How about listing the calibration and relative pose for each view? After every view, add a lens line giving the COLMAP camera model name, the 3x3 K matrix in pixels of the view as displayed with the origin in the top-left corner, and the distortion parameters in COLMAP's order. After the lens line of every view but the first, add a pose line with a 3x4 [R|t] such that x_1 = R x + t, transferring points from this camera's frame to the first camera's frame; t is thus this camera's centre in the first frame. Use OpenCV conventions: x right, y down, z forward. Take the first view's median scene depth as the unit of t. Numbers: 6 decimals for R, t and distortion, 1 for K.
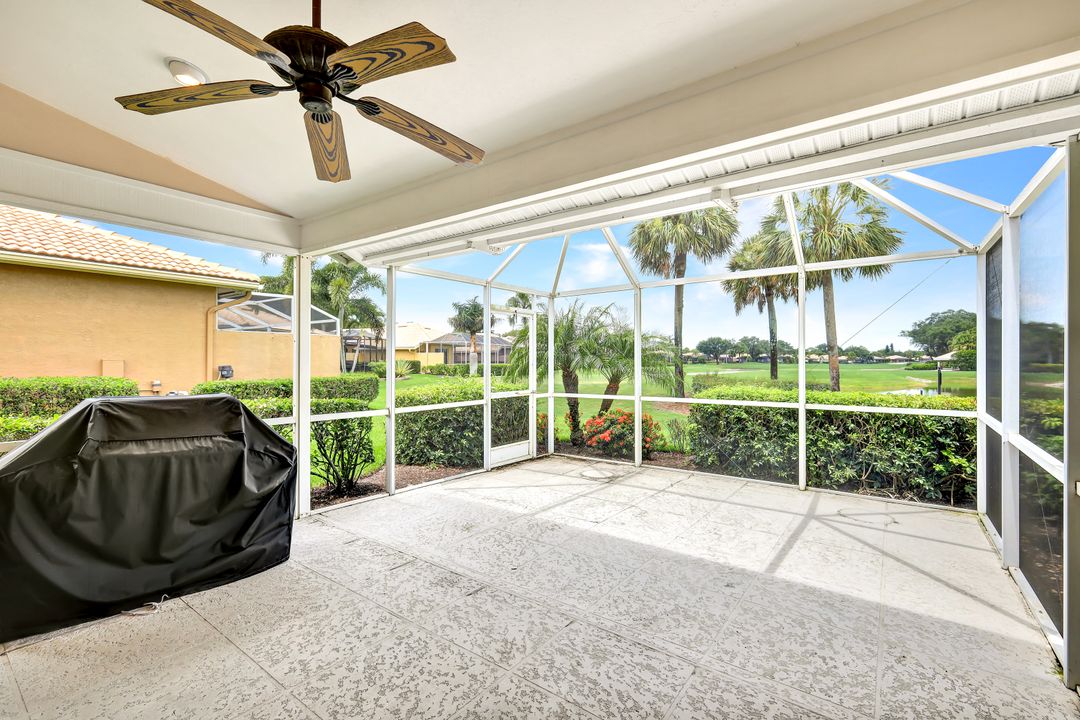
lens RADIAL K [[469.9, 0, 544.5], [0, 469.9, 357.5], [0, 0, 1]] dist [0.003904, -0.000725]
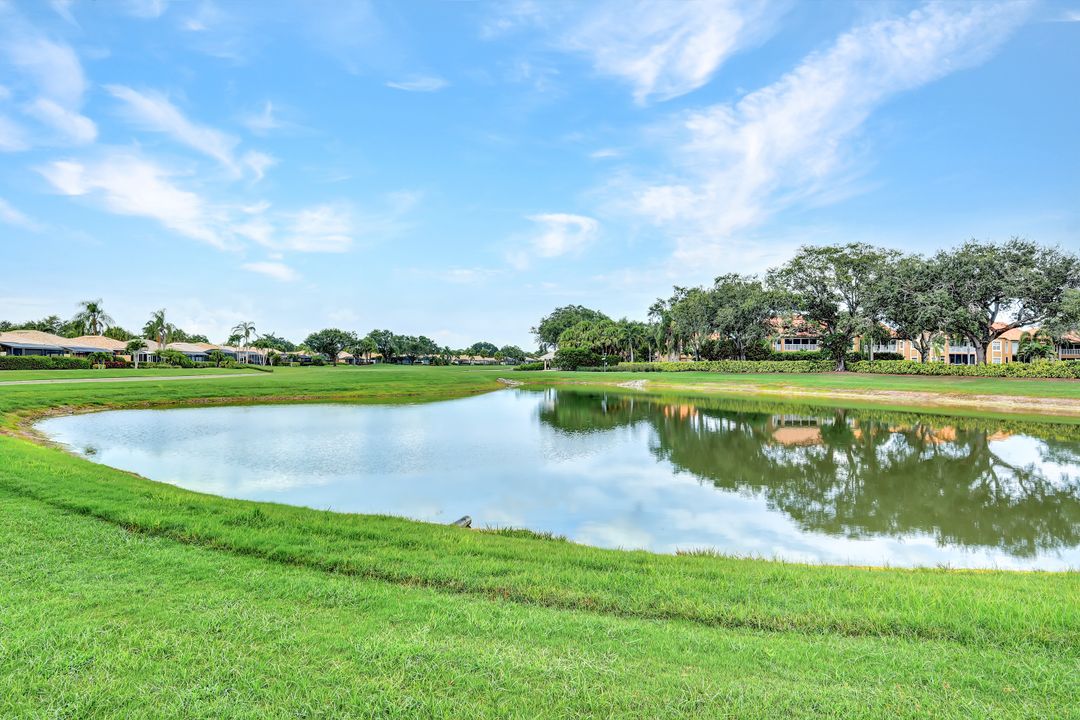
lens RADIAL K [[607.0, 0, 548.1], [0, 607.0, 364.1], [0, 0, 1]] dist [0.005517, 0.002263]
pose [[0.815405, -0.001070, 0.578890, 0.230195], [-0.003474, 0.999971, 0.006742, 0.009194], [-0.578881, -0.007509, 0.815378, 0.104165]]
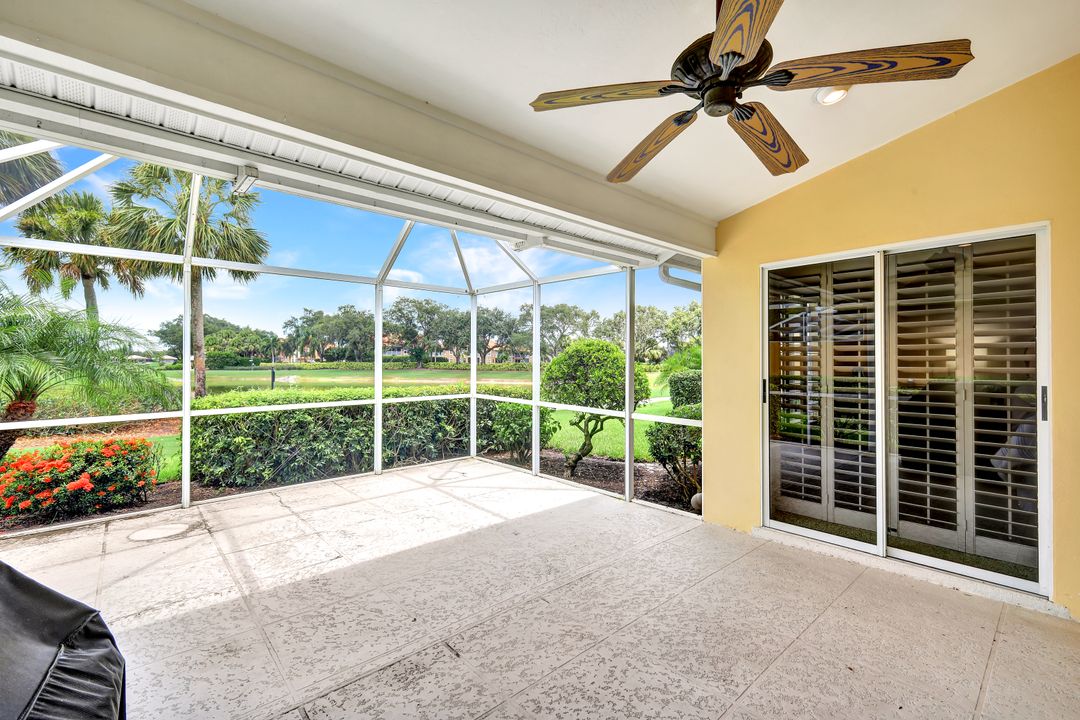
lens RADIAL K [[469.9, 0, 538.1], [0, 469.9, 356.0], [0, 0, 1]] dist [0.003904, -0.000725]
pose [[0.214114, 0.007523, 0.976780, -0.025299], [-0.004229, 0.999968, -0.006774, -0.000058], [-0.976799, -0.002681, 0.214139, 0.019420]]
